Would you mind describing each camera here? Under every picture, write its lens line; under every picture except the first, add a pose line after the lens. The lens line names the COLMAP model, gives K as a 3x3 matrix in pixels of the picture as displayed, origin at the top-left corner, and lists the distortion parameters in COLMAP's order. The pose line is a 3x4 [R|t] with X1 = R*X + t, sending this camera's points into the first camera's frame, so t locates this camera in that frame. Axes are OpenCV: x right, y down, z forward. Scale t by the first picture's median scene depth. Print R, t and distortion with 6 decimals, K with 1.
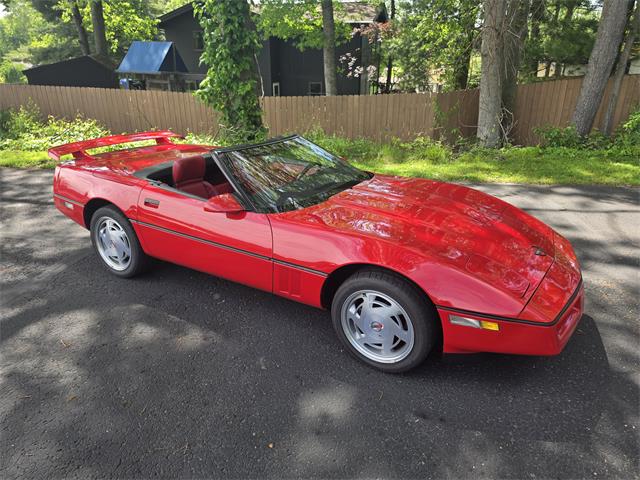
lens RADIAL K [[450.3, 0, 320.0], [0, 450.3, 240.0], [0, 0, 1]] dist [0.028382, -0.035348]
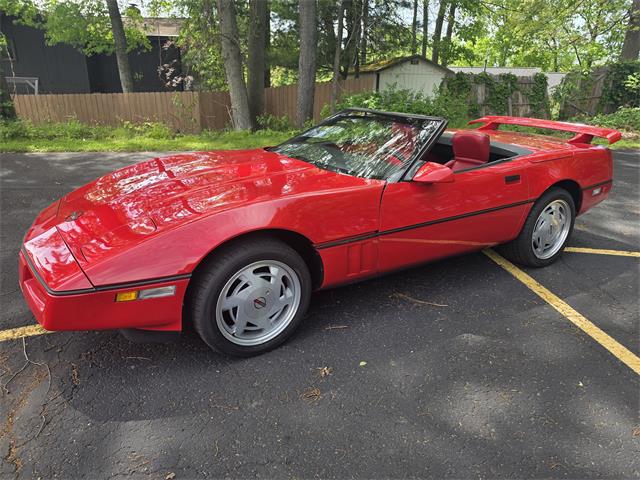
lens RADIAL K [[450.3, 0, 320.0], [0, 450.3, 240.0], [0, 0, 1]] dist [0.028382, -0.035348]
pose [[0.967033, -0.070872, 0.244589, 0.335106], [0.080647, 0.996286, -0.030171, 0.150959], [-0.241542, 0.048902, 0.969157, -0.241949]]
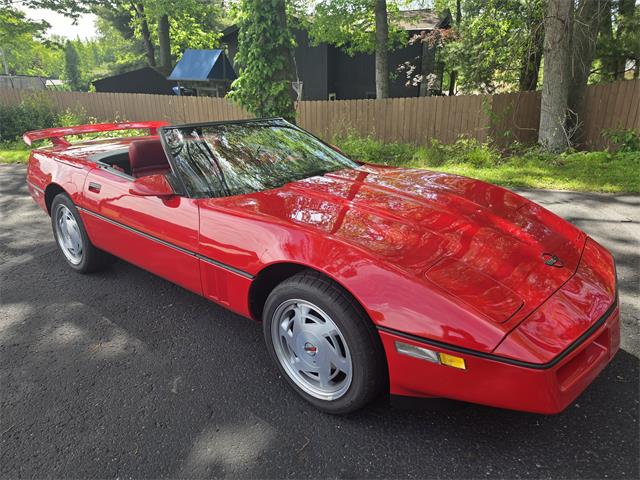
lens RADIAL K [[450.9, 0, 310.6], [0, 450.9, 241.5], [0, 0, 1]] dist [0.020123, -0.023304]
pose [[0.986701, 0.041884, -0.157059, 0.072567], [-0.046400, 0.998605, -0.025200, 0.010097], [0.155785, 0.032153, 0.987268, 0.078883]]
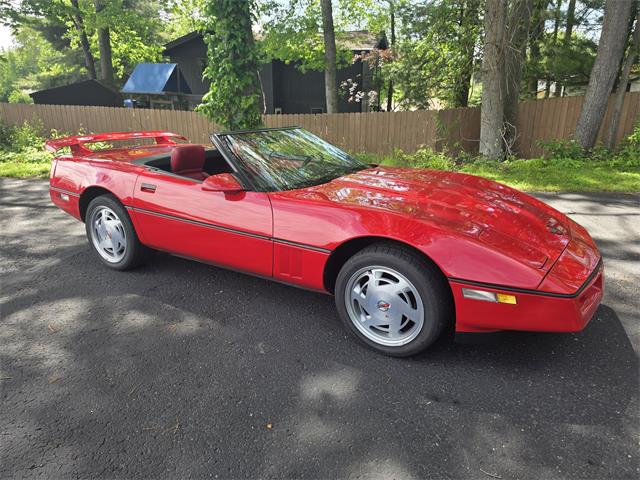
lens RADIAL K [[450.9, 0, 316.4], [0, 450.9, 240.9], [0, 0, 1]] dist [0.027844, -0.034958]
pose [[0.999947, 0.002570, -0.009970, -0.001382], [-0.003176, 0.998121, -0.061193, 0.035377], [0.009794, 0.061222, 0.998076, 0.017089]]
